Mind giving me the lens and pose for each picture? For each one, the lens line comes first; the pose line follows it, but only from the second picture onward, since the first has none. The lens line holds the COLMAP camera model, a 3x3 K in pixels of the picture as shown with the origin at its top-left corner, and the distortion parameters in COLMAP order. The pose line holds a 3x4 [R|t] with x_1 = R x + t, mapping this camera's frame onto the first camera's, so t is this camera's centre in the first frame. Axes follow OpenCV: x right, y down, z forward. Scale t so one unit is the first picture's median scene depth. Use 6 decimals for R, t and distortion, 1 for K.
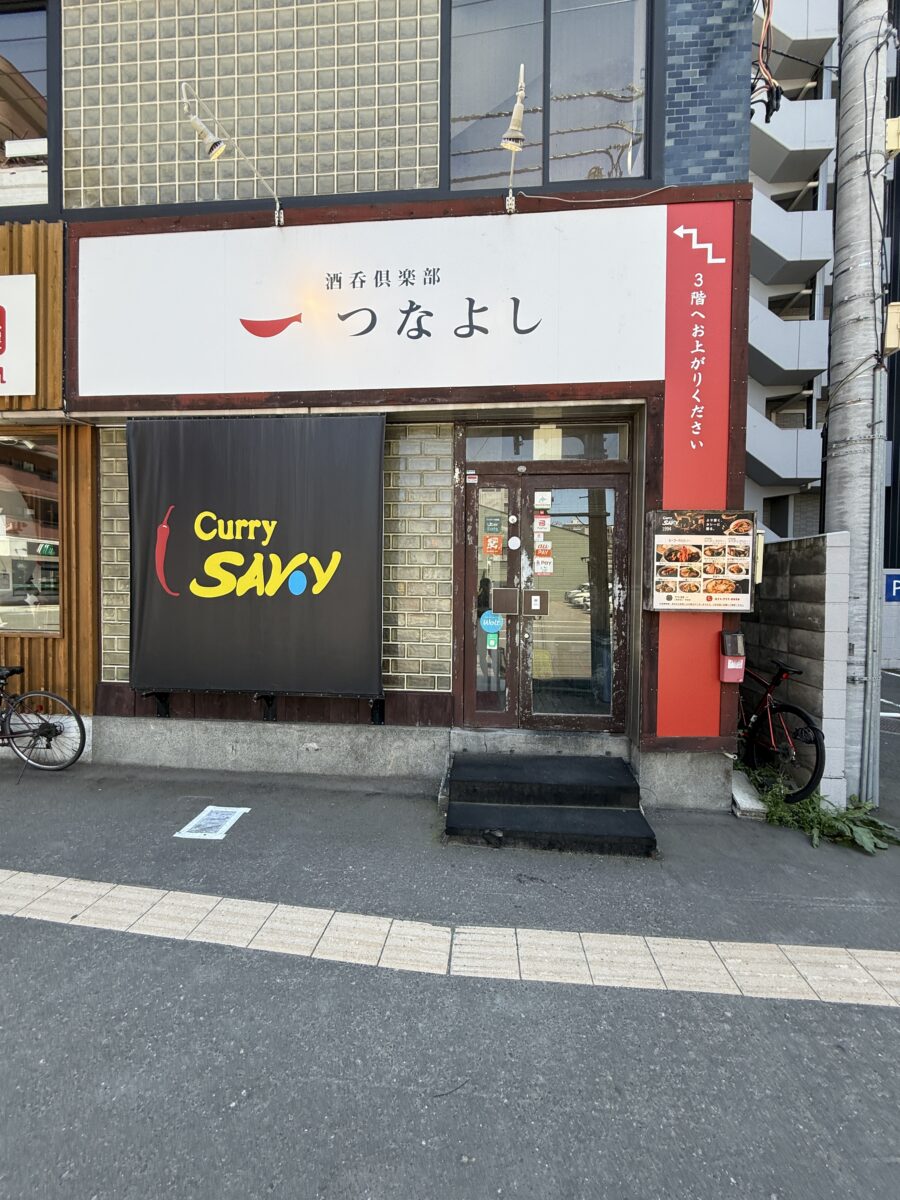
lens RADIAL K [[481.7, 0, 447.5], [0, 481.7, 596.6], [0, 0, 1]] dist [-0.013119, -0.000283]
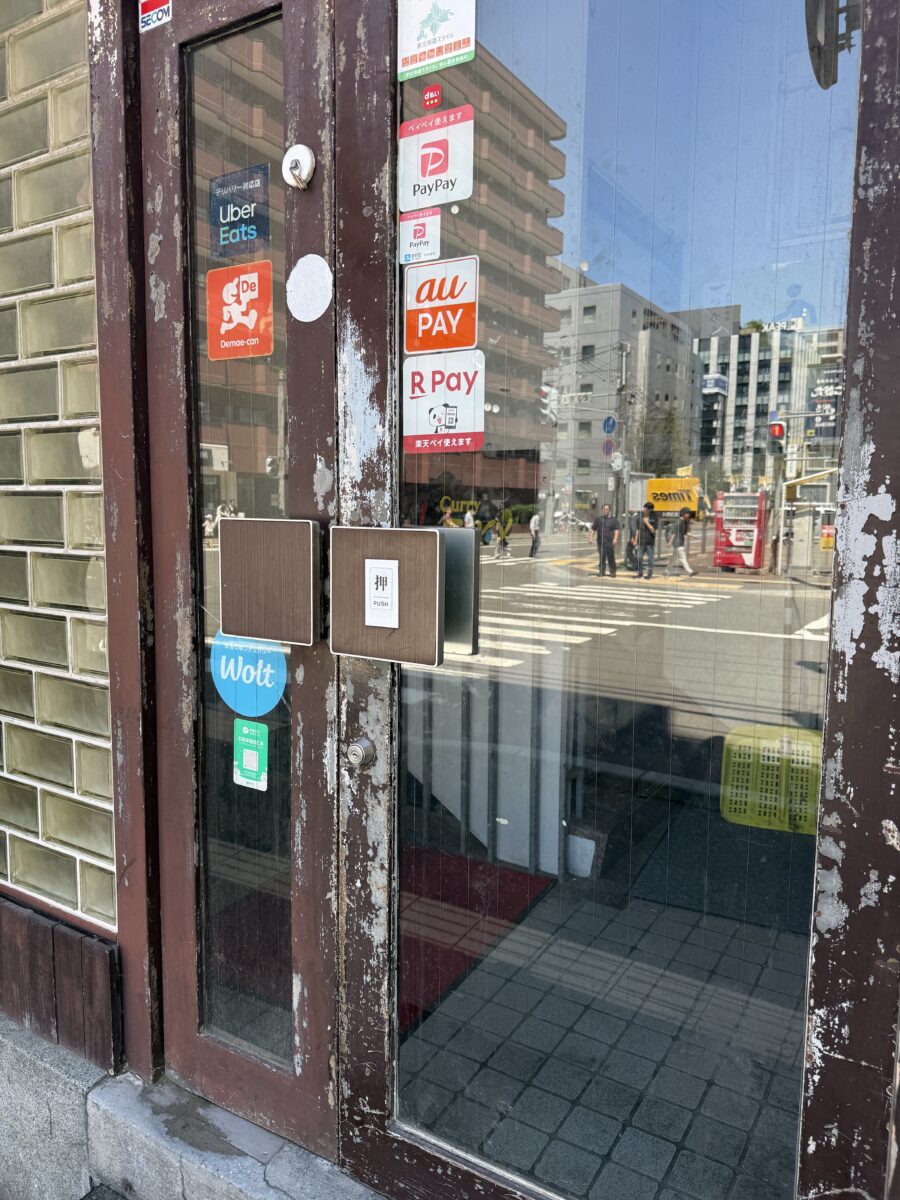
lens RADIAL K [[865.8, 0, 444.3], [0, 865.8, 602.8], [0, 0, 1]] dist [-0.002883, -0.029468]
pose [[0.891816, 0.051655, -0.449440, 0.354176], [-0.014017, 0.996138, 0.086674, -0.013960], [0.452182, -0.070997, 0.889096, 0.699479]]
